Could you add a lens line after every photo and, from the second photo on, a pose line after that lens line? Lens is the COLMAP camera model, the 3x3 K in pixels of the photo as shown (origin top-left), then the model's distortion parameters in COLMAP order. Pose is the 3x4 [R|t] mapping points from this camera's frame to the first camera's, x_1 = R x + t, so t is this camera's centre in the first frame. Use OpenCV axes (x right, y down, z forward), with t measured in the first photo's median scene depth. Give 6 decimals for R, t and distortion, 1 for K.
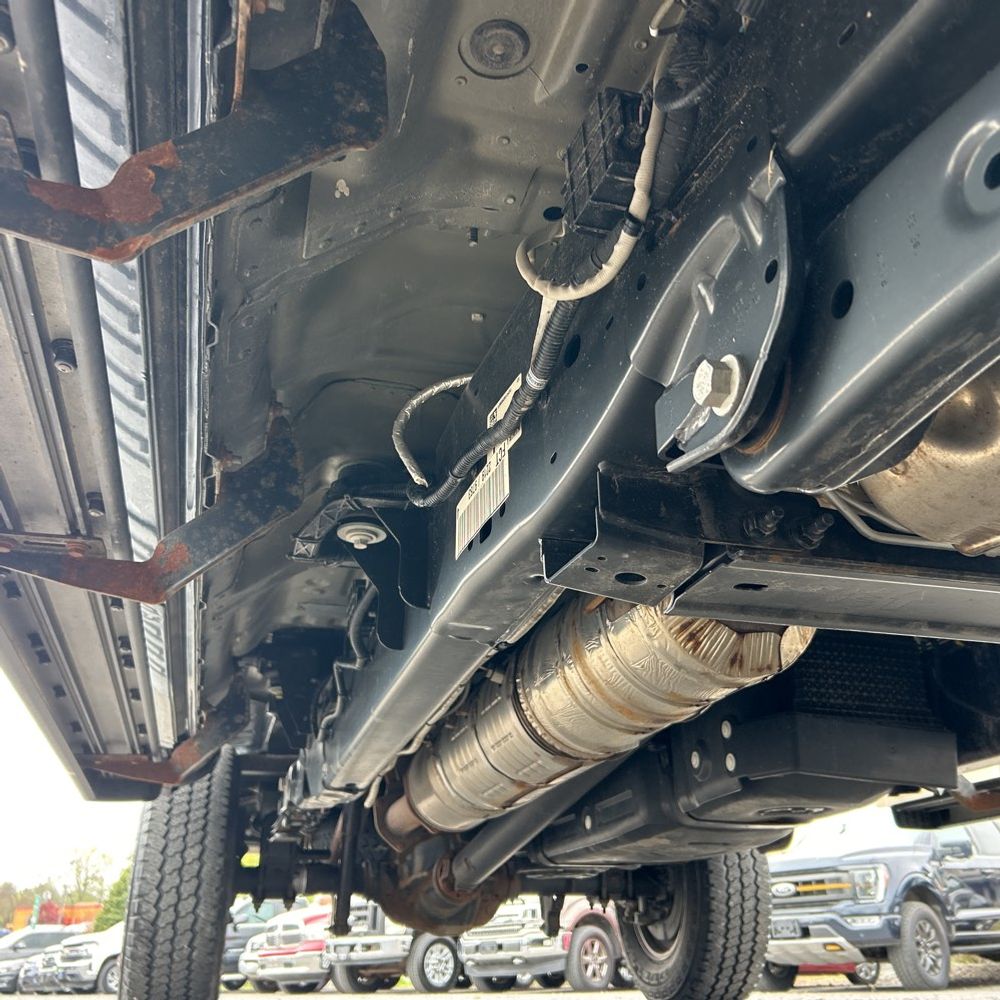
lens RADIAL K [[1008.7, 0, 506.9], [0, 1008.7, 494.8], [0, 0, 1]] dist [0.015223, 0.000000]
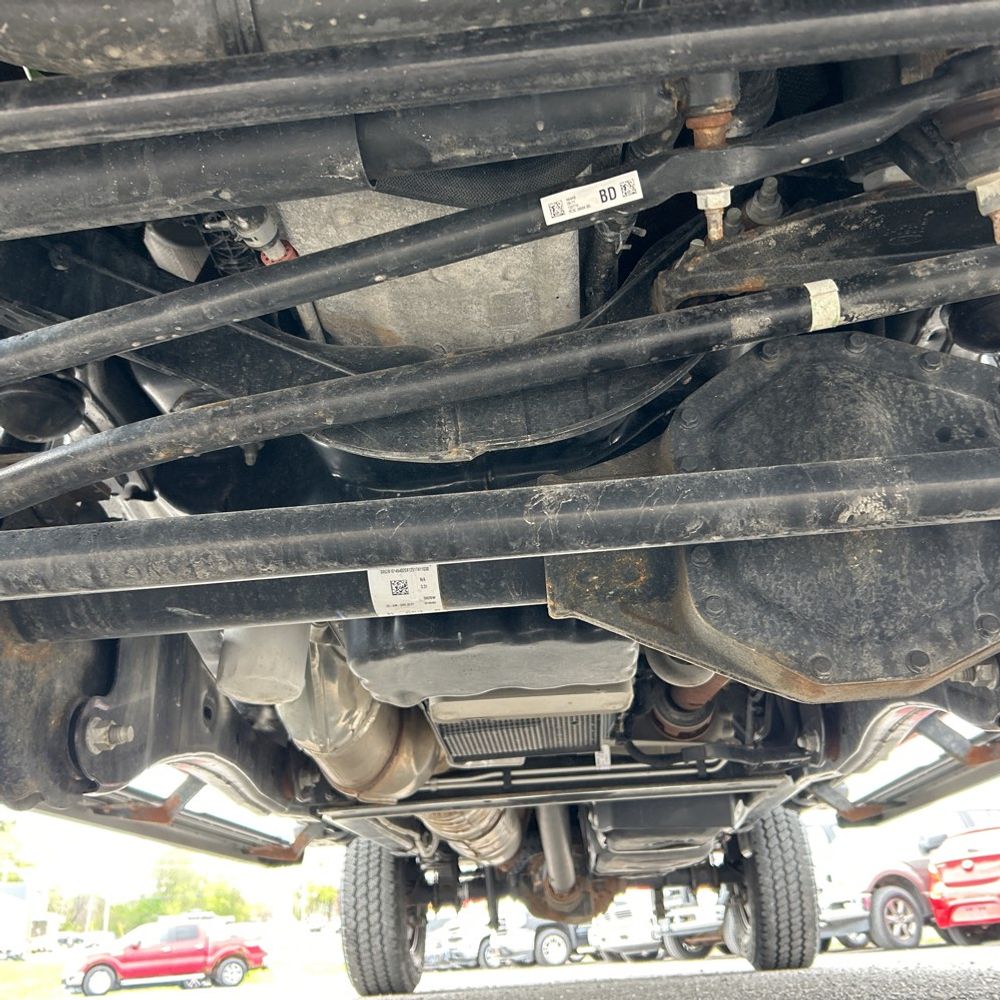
lens RADIAL K [[1008.7, 0, 500.1], [0, 1008.7, 498.0], [0, 0, 1]] dist [0.015223, 0.000000]
pose [[0.936542, -0.183346, -0.298785, 0.365380], [0.192127, 0.981370, 0.000018, -0.148158], [0.293215, -0.057422, 0.954320, -0.299198]]
